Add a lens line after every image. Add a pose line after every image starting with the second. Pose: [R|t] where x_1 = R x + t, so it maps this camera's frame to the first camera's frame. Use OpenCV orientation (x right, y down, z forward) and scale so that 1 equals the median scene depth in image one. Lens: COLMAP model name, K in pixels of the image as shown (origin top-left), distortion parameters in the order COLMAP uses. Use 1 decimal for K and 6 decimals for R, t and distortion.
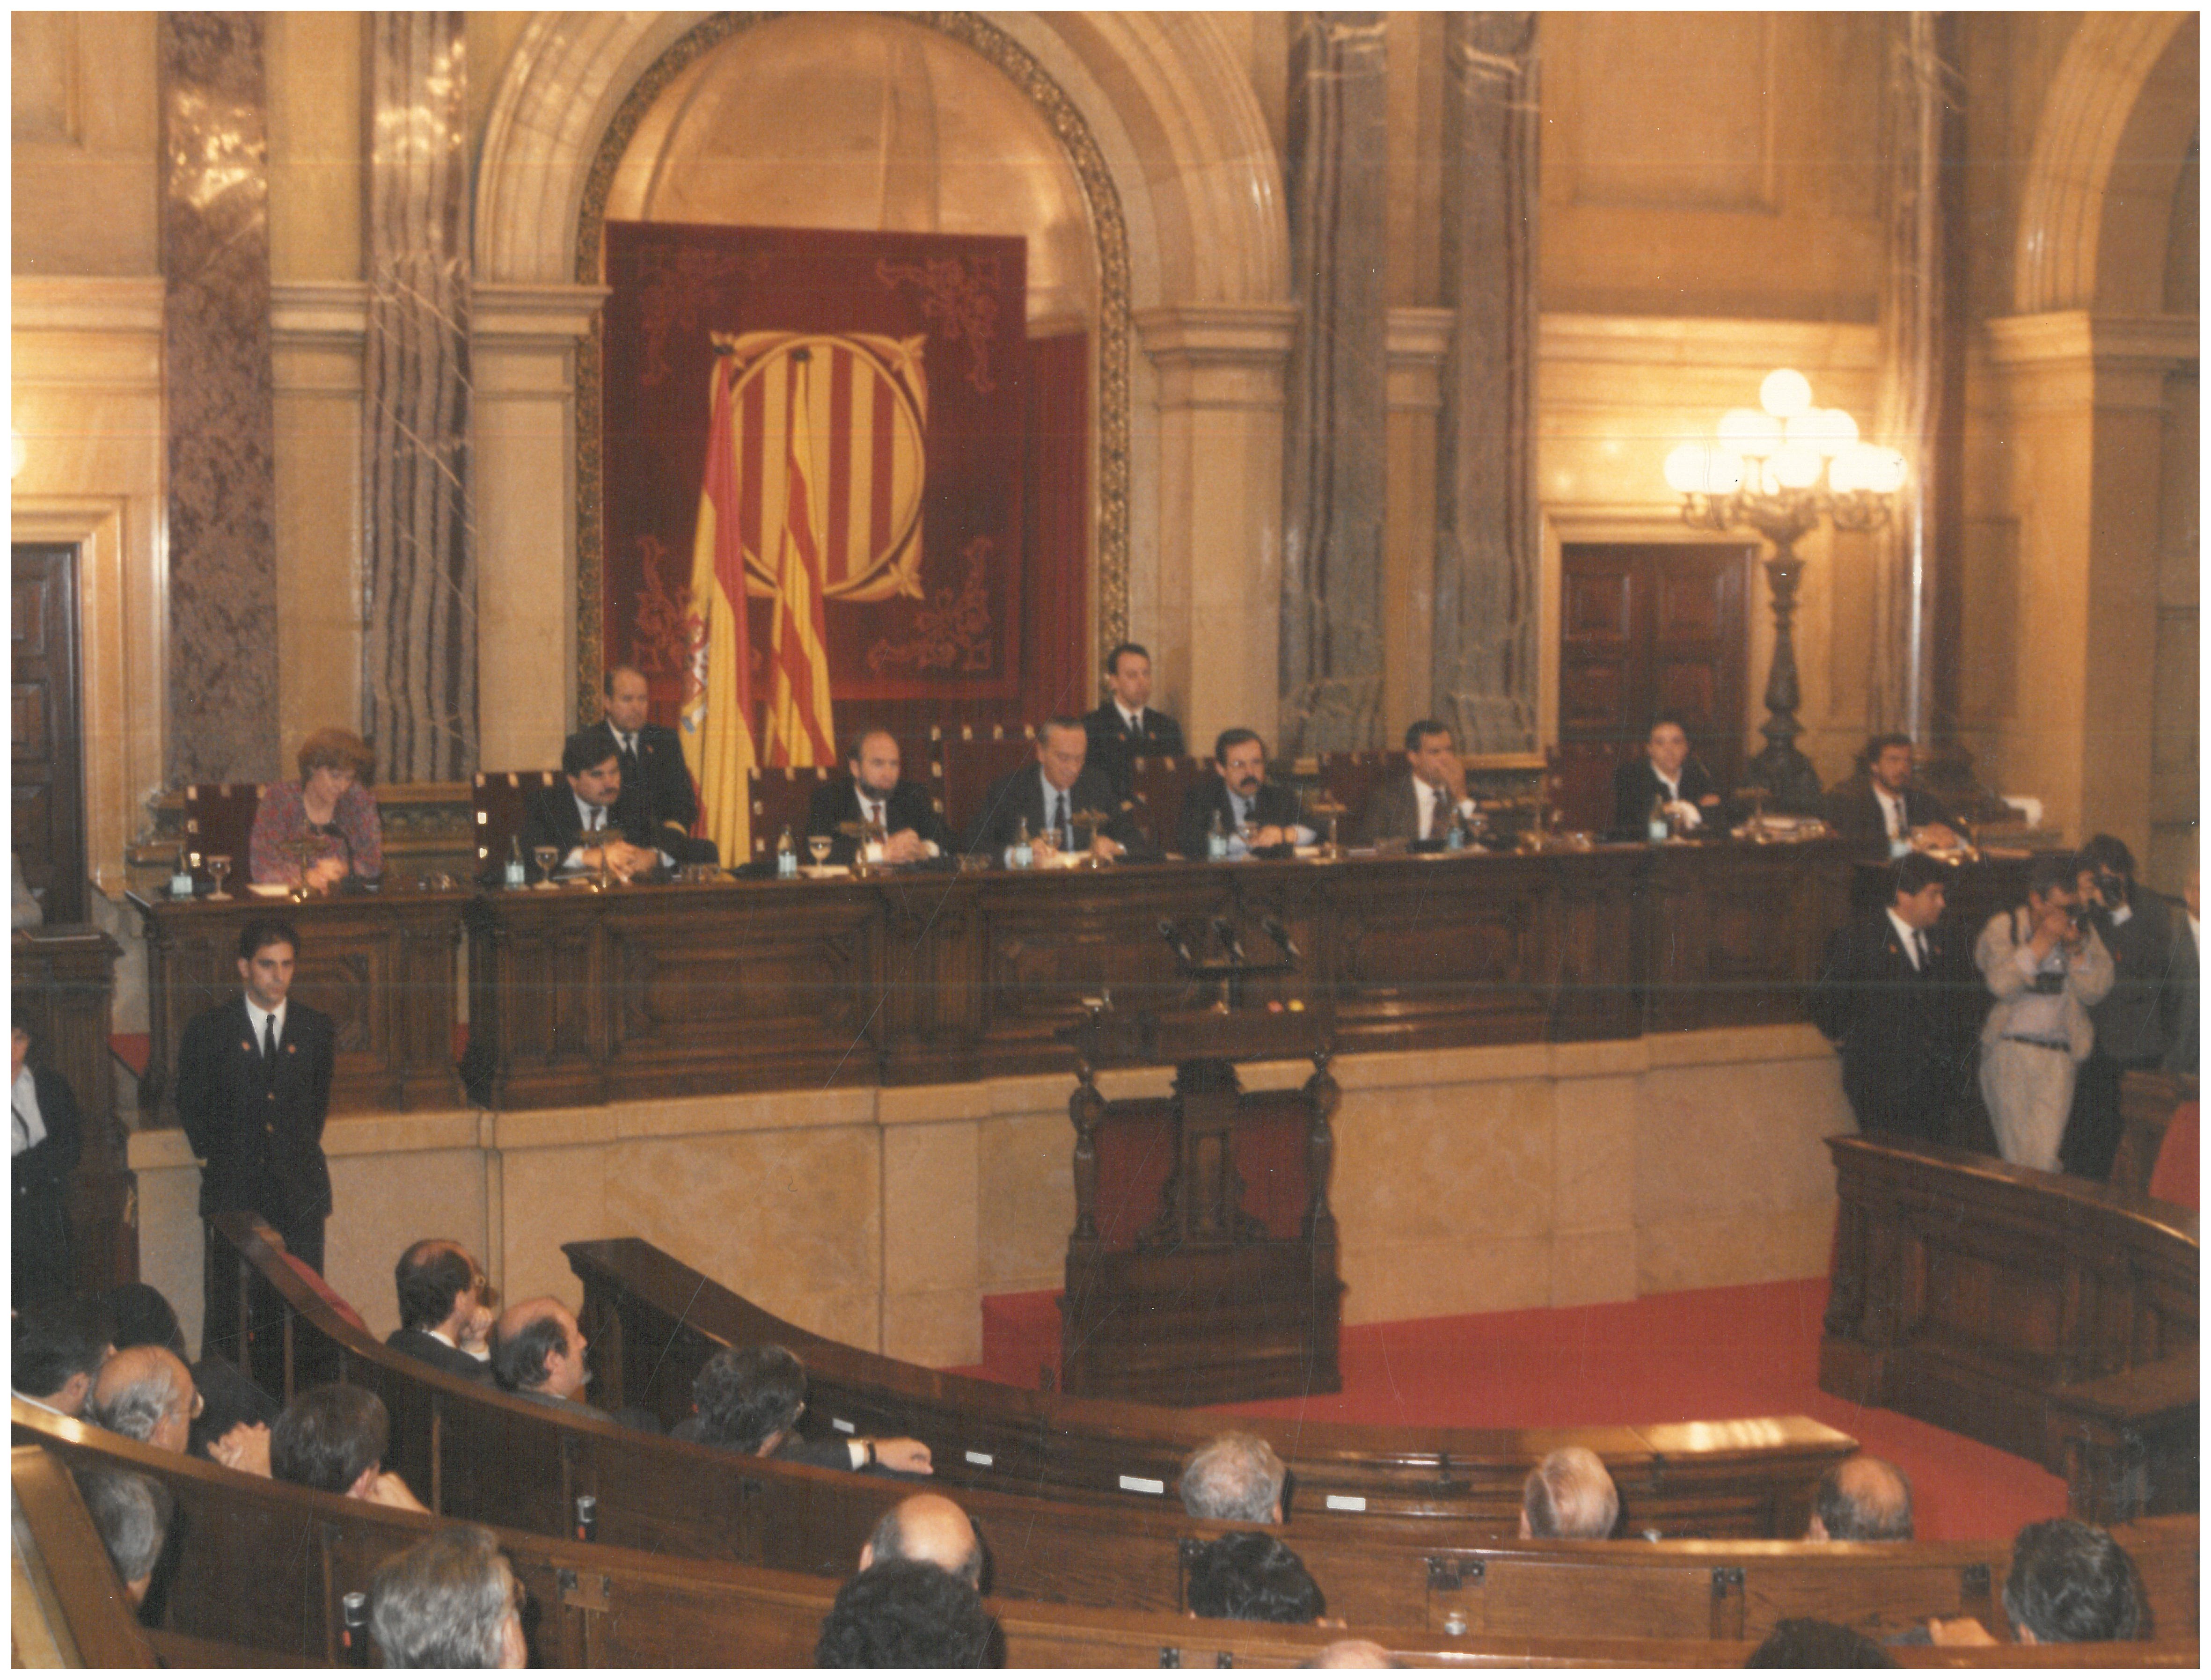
lens RADIAL K [[3687.2, 0, 1007.0], [0, 3687.2, 842.9], [0, 0, 1]] dist [-0.068433, 0.000000]
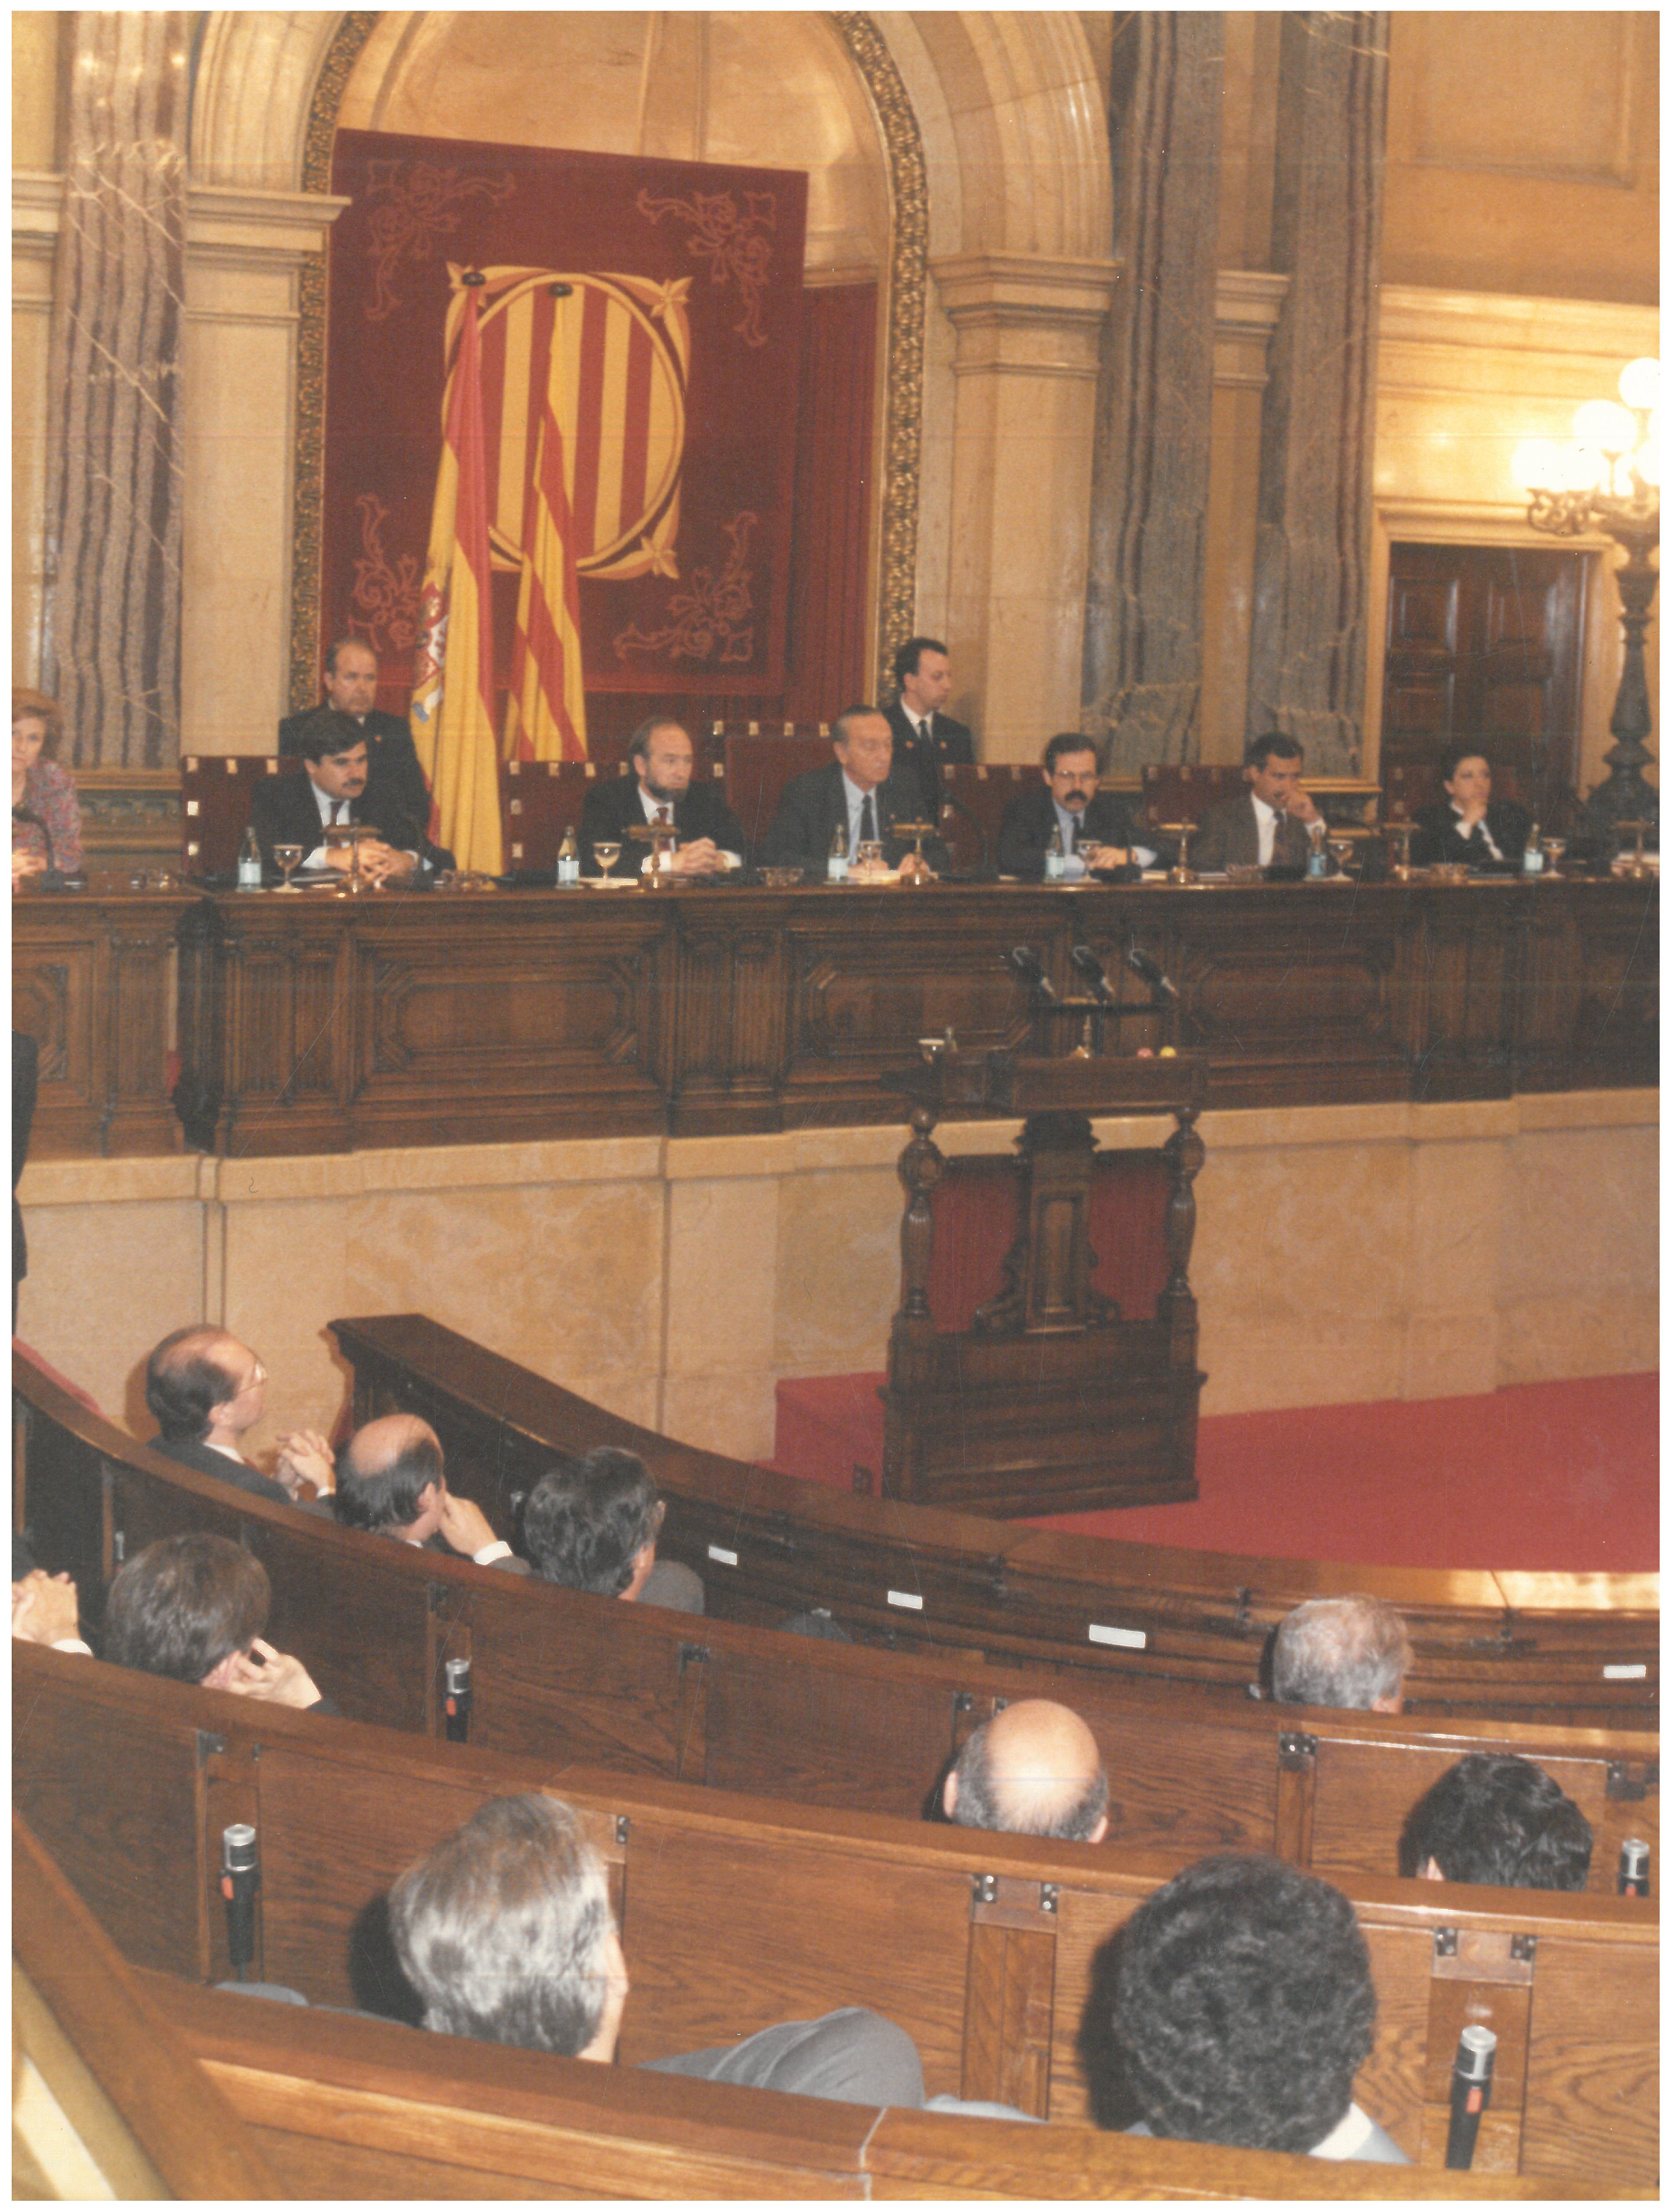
lens RADIAL K [[3689.4, 0, 951.4], [0, 3689.4, 928.2], [0, 0, 1]] dist [-0.068433, 0.000000]
pose [[0.993117, 0.025171, 0.114392, -0.062667], [-0.026271, 0.999622, 0.008119, 0.008779], [-0.114144, -0.011068, 0.993403, 0.134105]]
